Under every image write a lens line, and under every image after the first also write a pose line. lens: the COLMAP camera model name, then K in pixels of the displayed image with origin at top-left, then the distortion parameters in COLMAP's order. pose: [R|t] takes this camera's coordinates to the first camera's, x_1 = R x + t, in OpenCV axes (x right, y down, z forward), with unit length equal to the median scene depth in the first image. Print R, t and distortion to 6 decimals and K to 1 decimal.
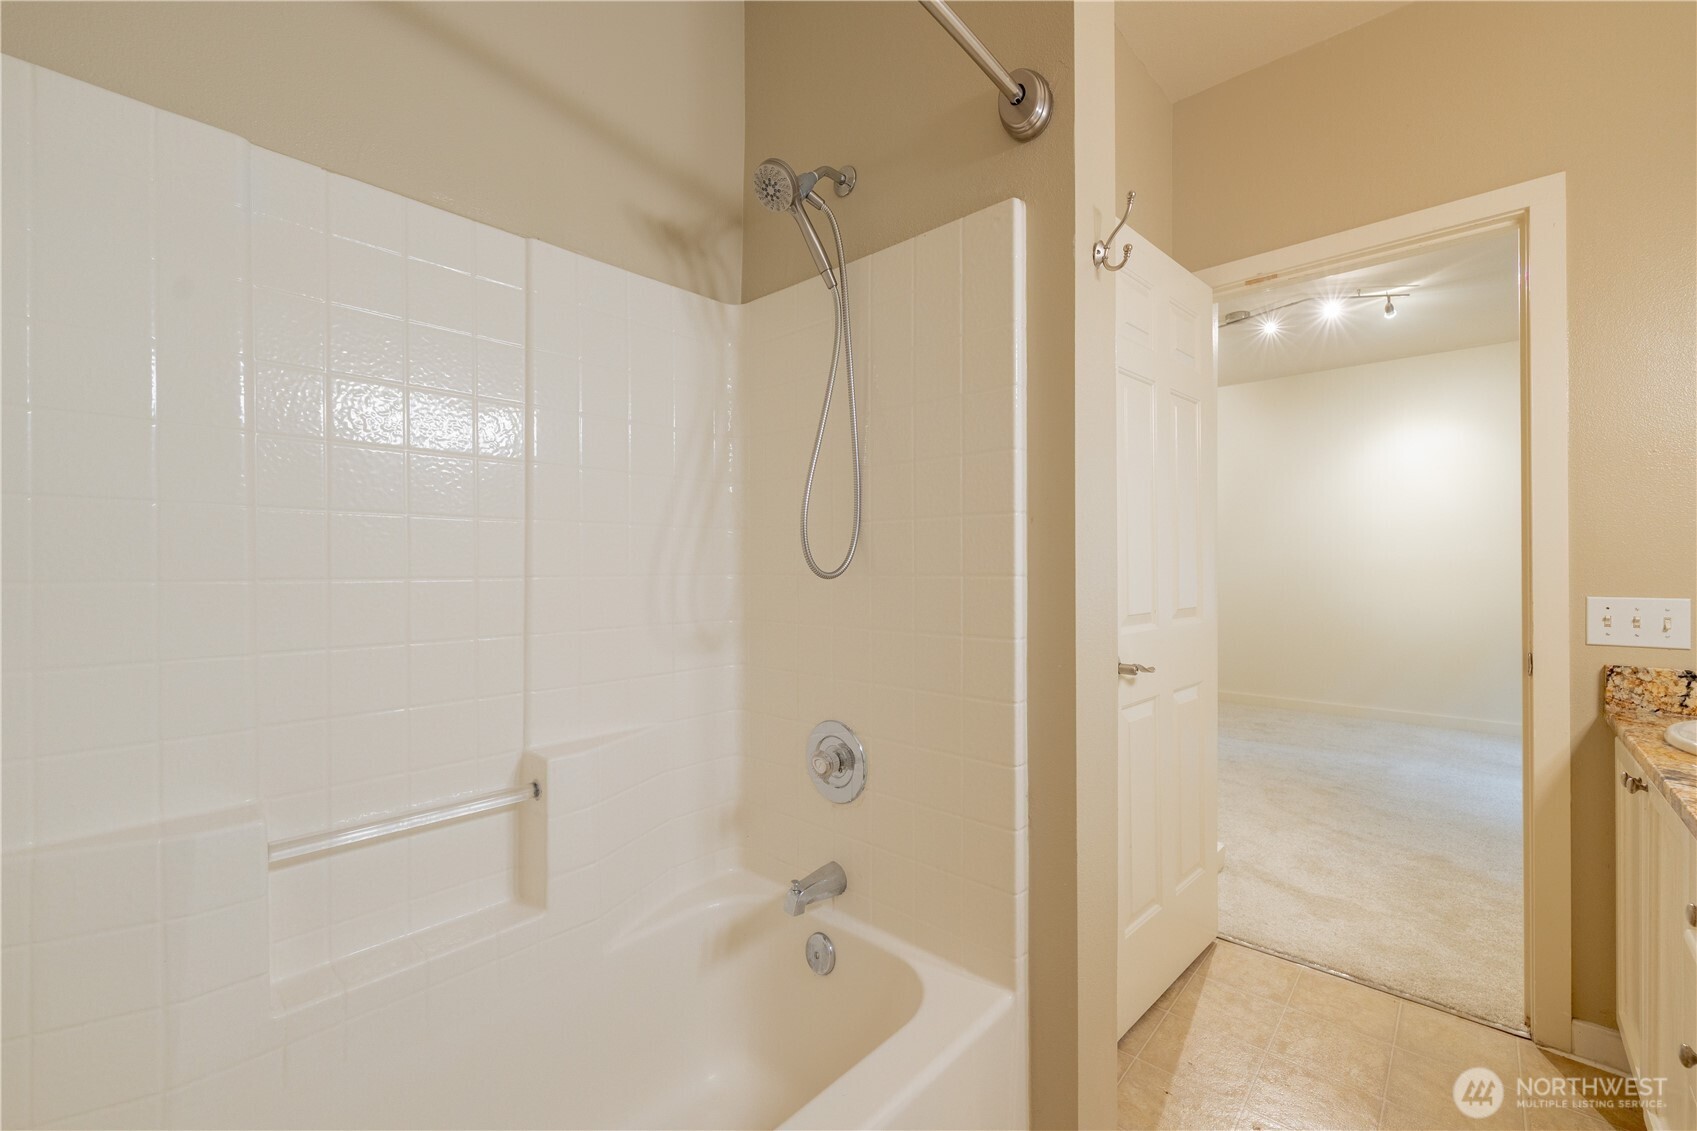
lens RADIAL K [[694.3, 0, 850.8], [0, 694.3, 566.5], [0, 0, 1]] dist [-0.001270, -0.000391]
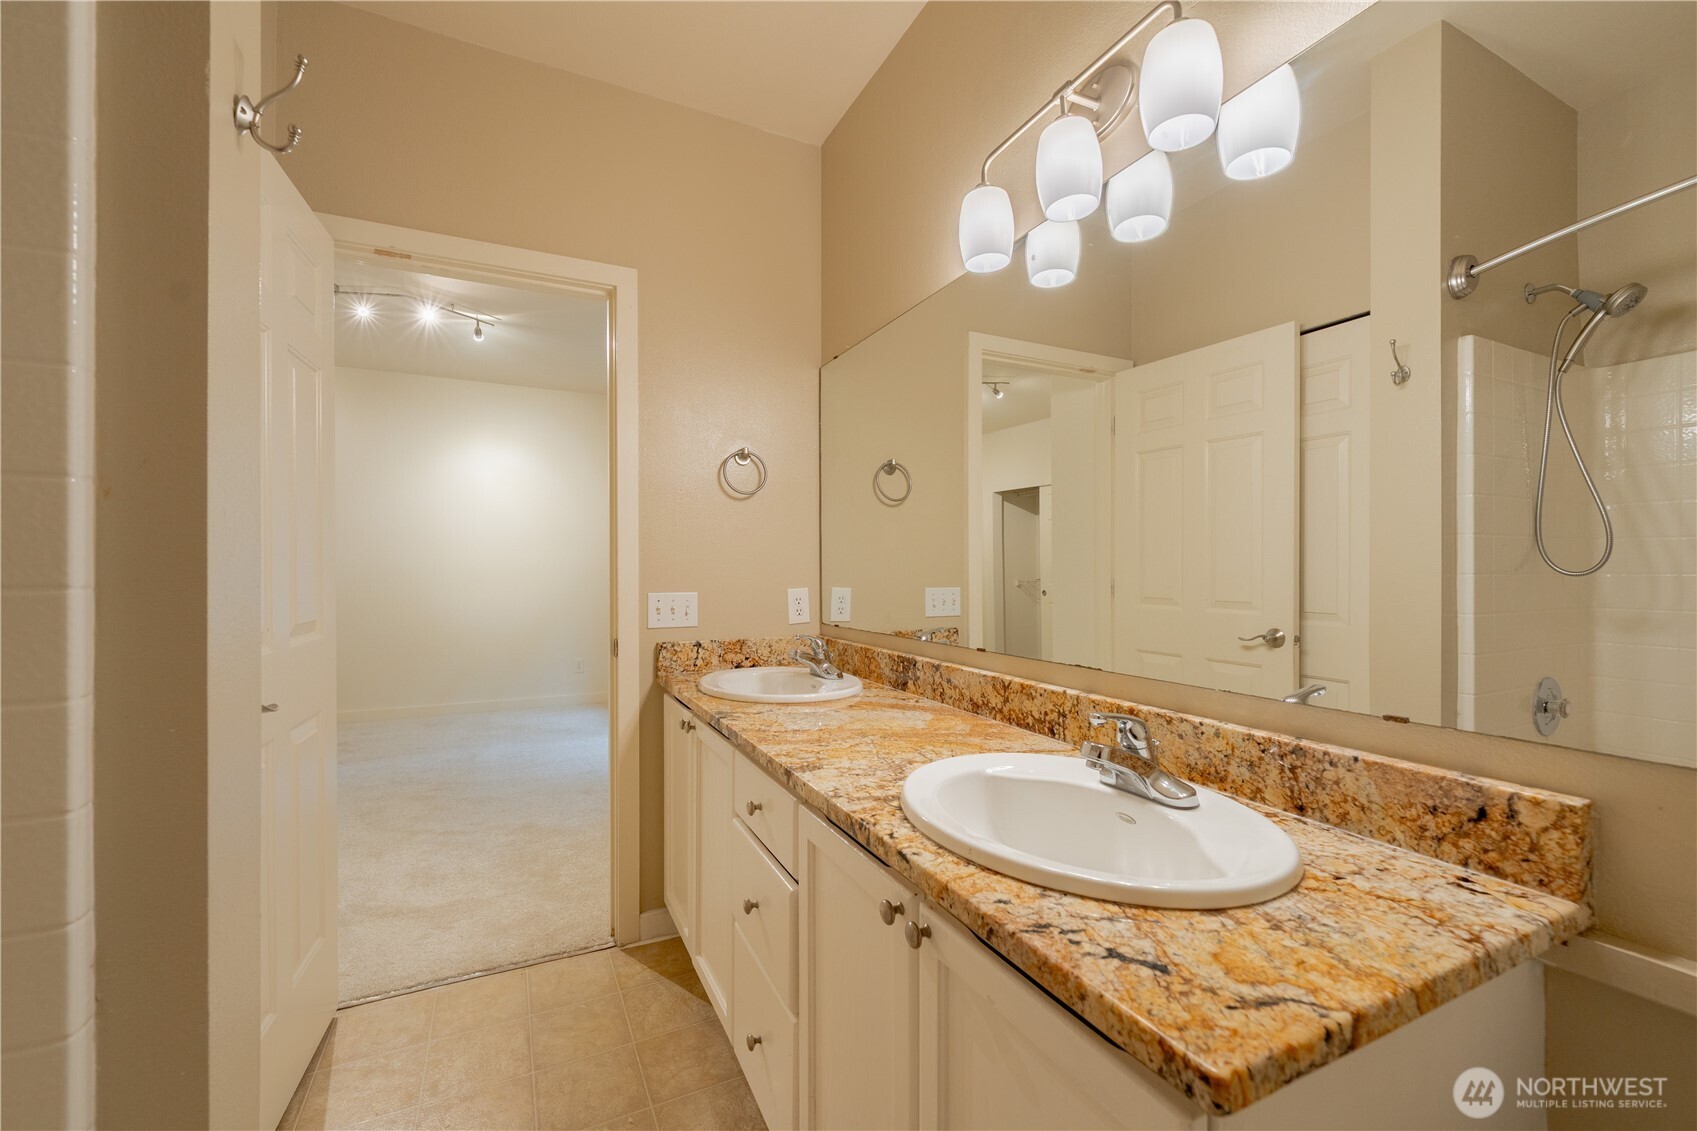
lens RADIAL K [[694.3, 0, 852.6], [0, 694.3, 565.8], [0, 0, 1]] dist [-0.001270, -0.000391]
pose [[0.362949, 0.005282, 0.931794, -0.035529], [0.000170, 0.999984, -0.005735, -0.000893], [-0.931809, 0.002240, 0.362942, 0.118924]]
